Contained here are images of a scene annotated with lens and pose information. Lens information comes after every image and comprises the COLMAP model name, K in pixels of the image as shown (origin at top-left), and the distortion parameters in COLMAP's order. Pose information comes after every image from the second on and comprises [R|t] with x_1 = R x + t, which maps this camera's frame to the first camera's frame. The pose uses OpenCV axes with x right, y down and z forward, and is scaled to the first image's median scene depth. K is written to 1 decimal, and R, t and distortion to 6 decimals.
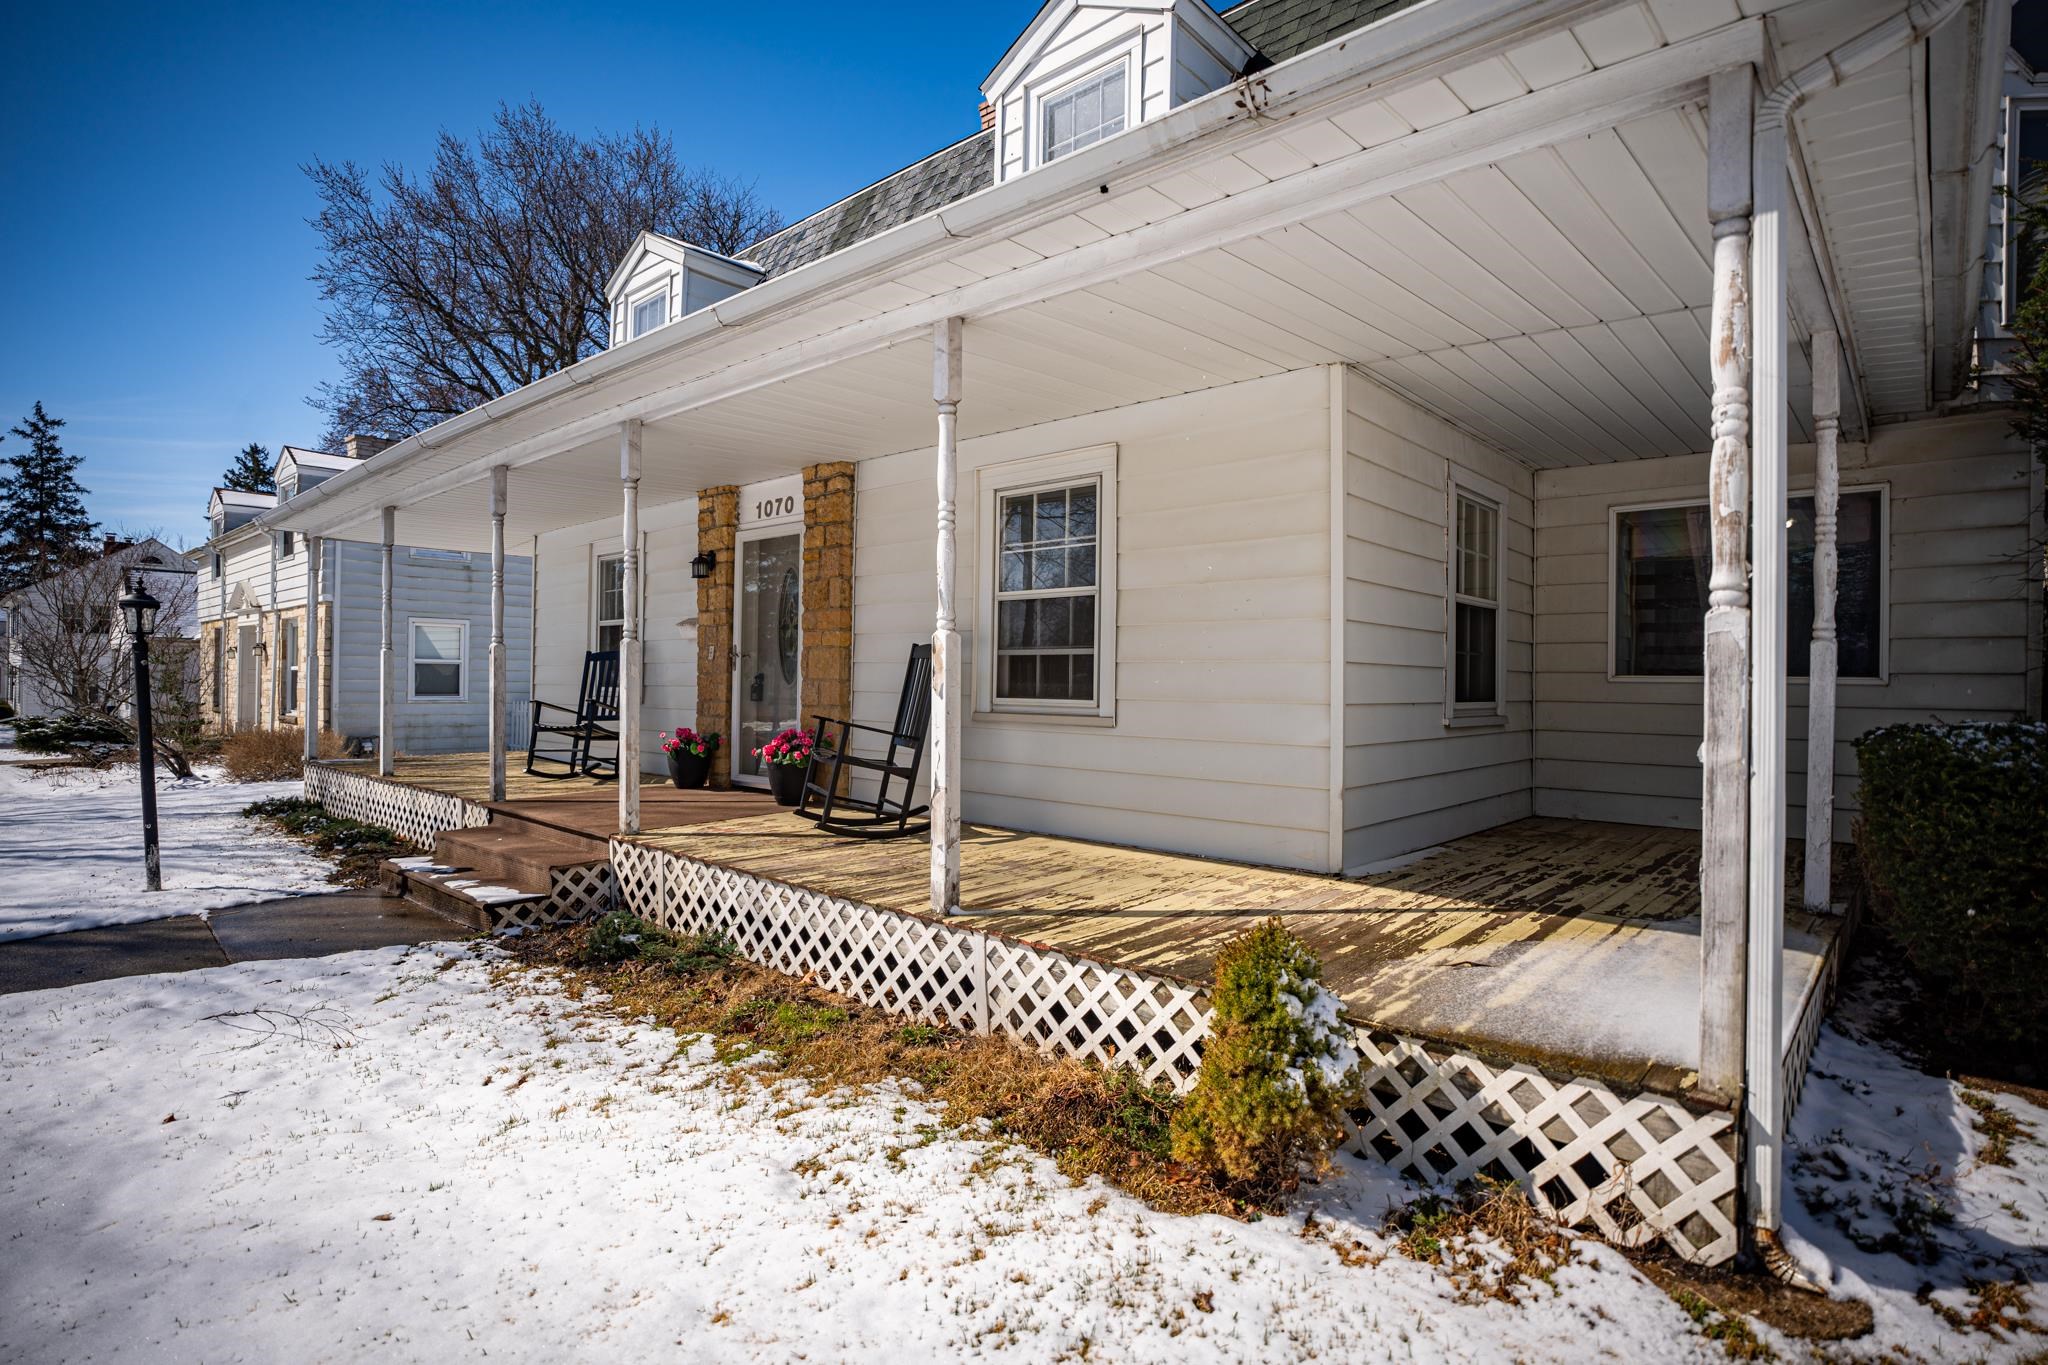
lens RADIAL K [[1022.9, 0, 1024.0], [0, 1022.9, 682.5], [0, 0, 1]] dist [-0.053858, 0.000229]
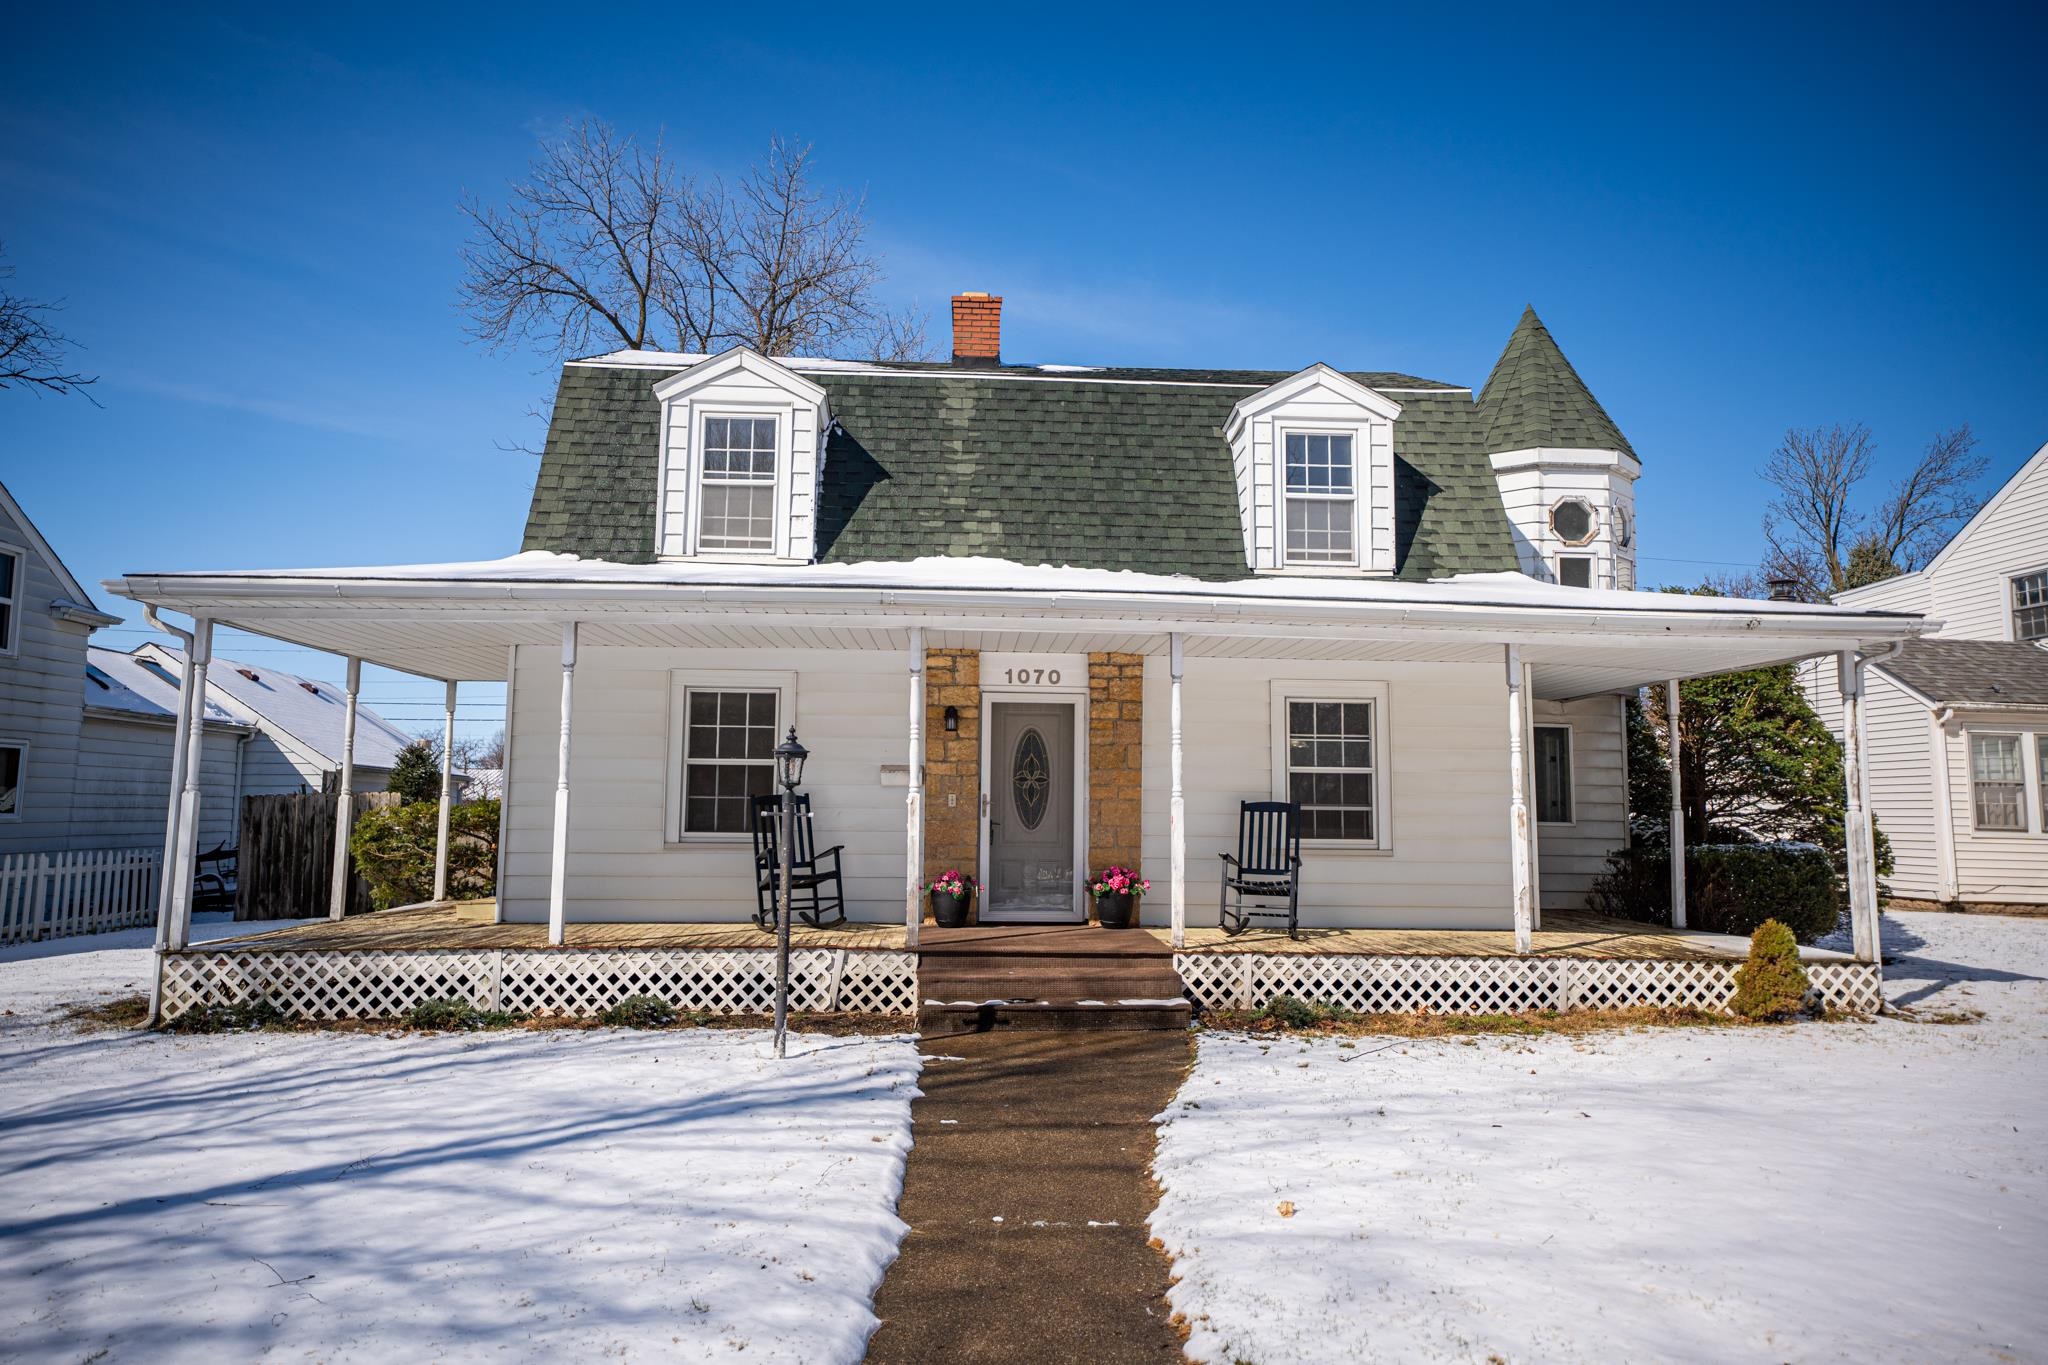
lens RADIAL K [[1314.4, 0, 1024.0], [0, 1314.4, 682.5], [0, 0, 1]] dist [-0.002265, 0.074611]
pose [[0.701478, 0.068761, 0.709366, -1.897479], [-0.002594, 0.995575, -0.093938, -0.034347], [-0.712686, 0.064055, 0.698552, -0.063016]]
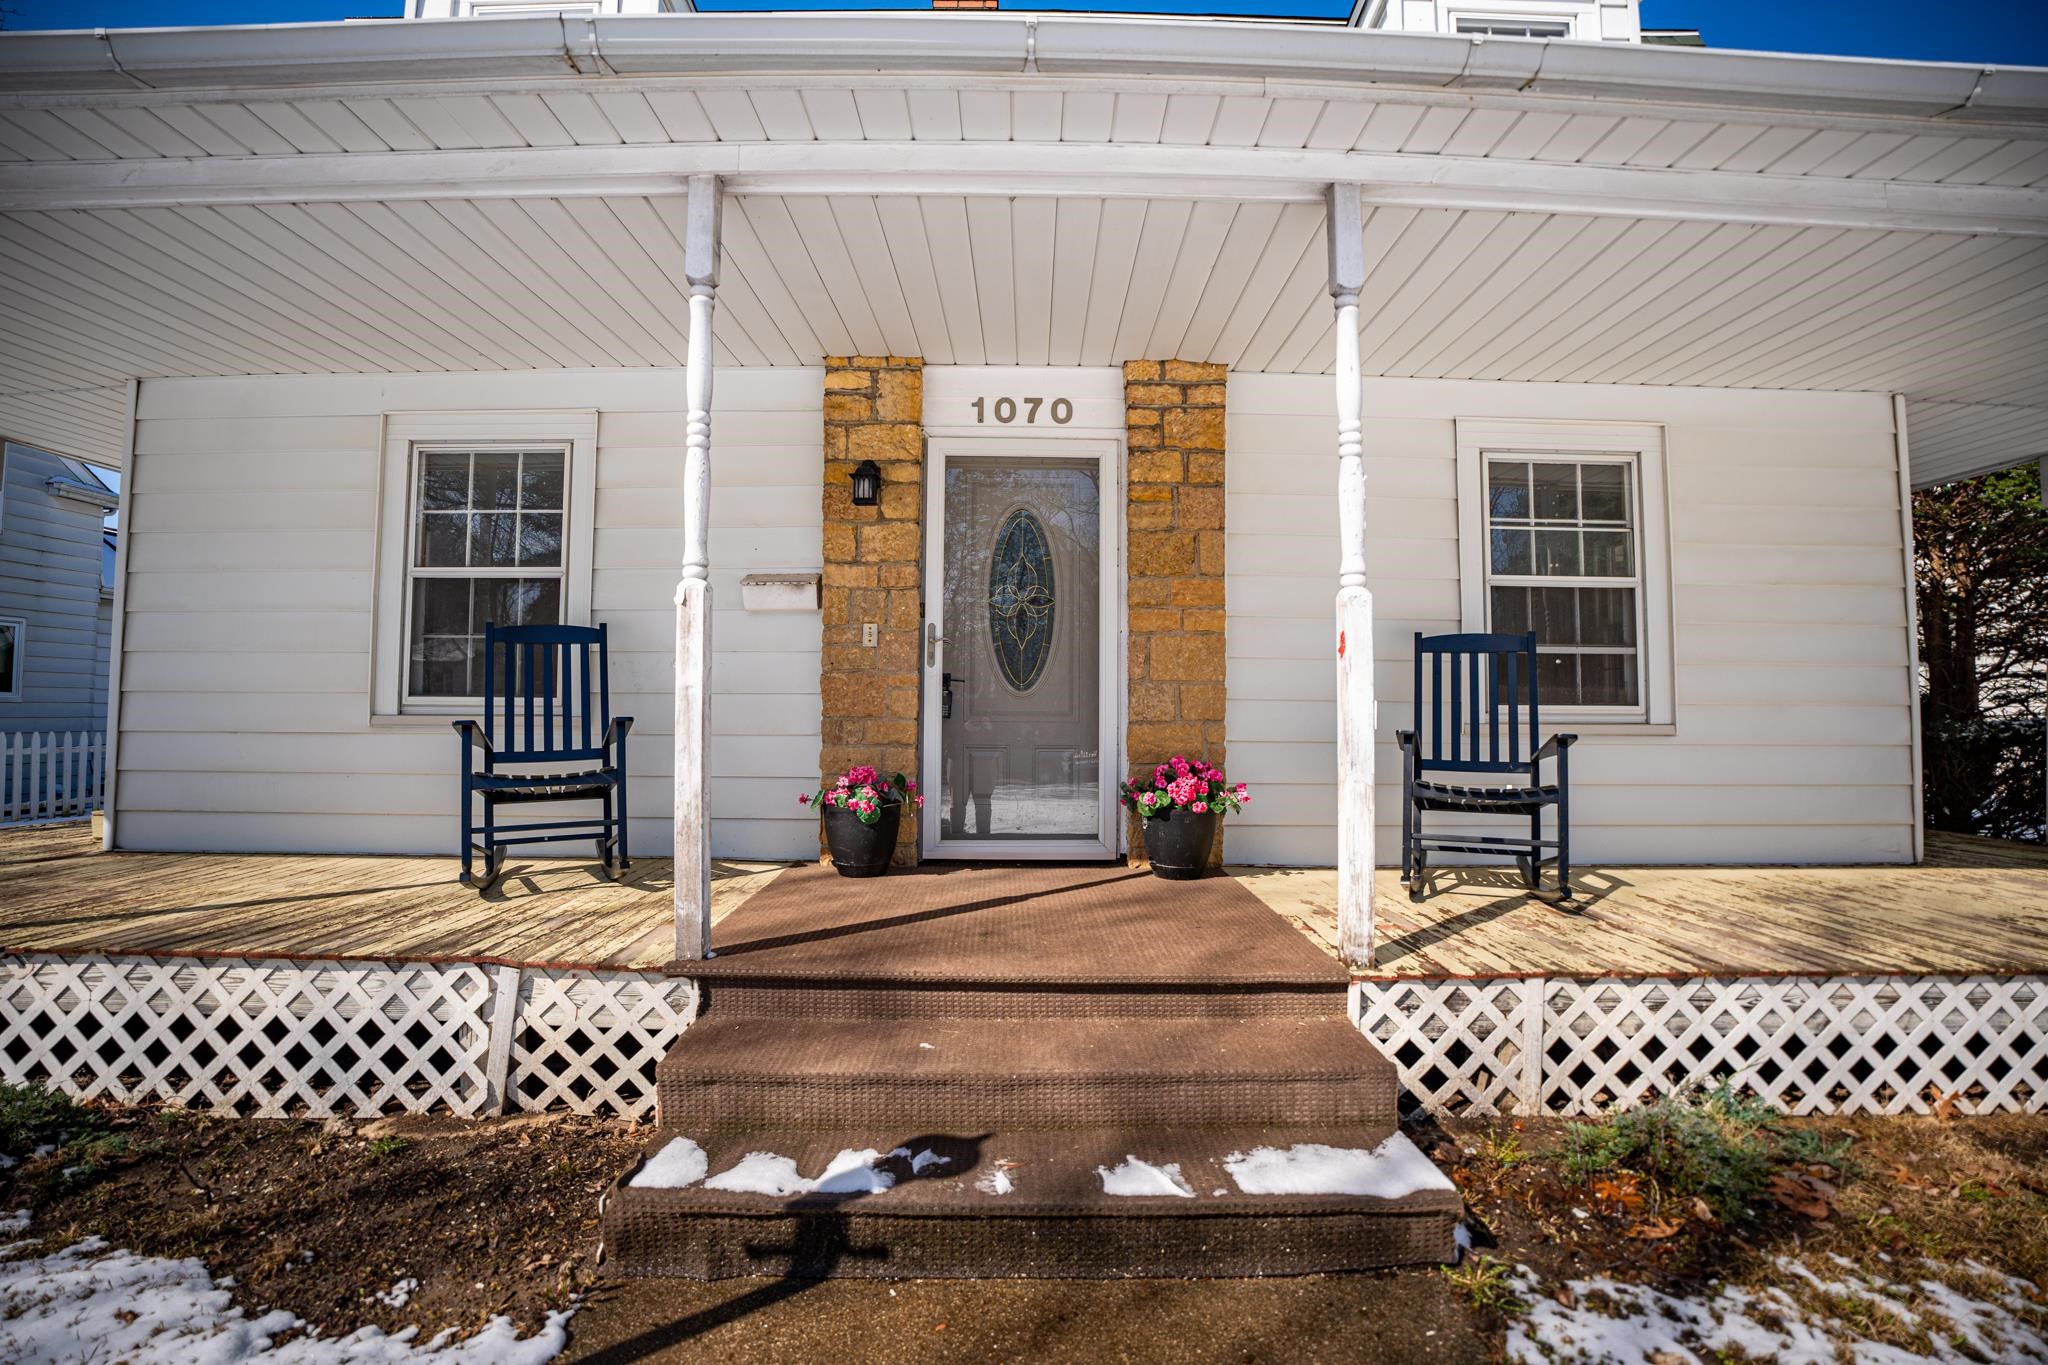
lens RADIAL K [[930.8, 0, 1024.0], [0, 930.8, 682.5], [0, 0, 1]] dist [-0.067074, 0.018153]
pose [[0.735987, 0.017339, 0.676773, -0.907803], [0.001313, 0.999634, -0.027039, 0.018783], [-0.676994, 0.020790, 0.735695, 0.832421]]
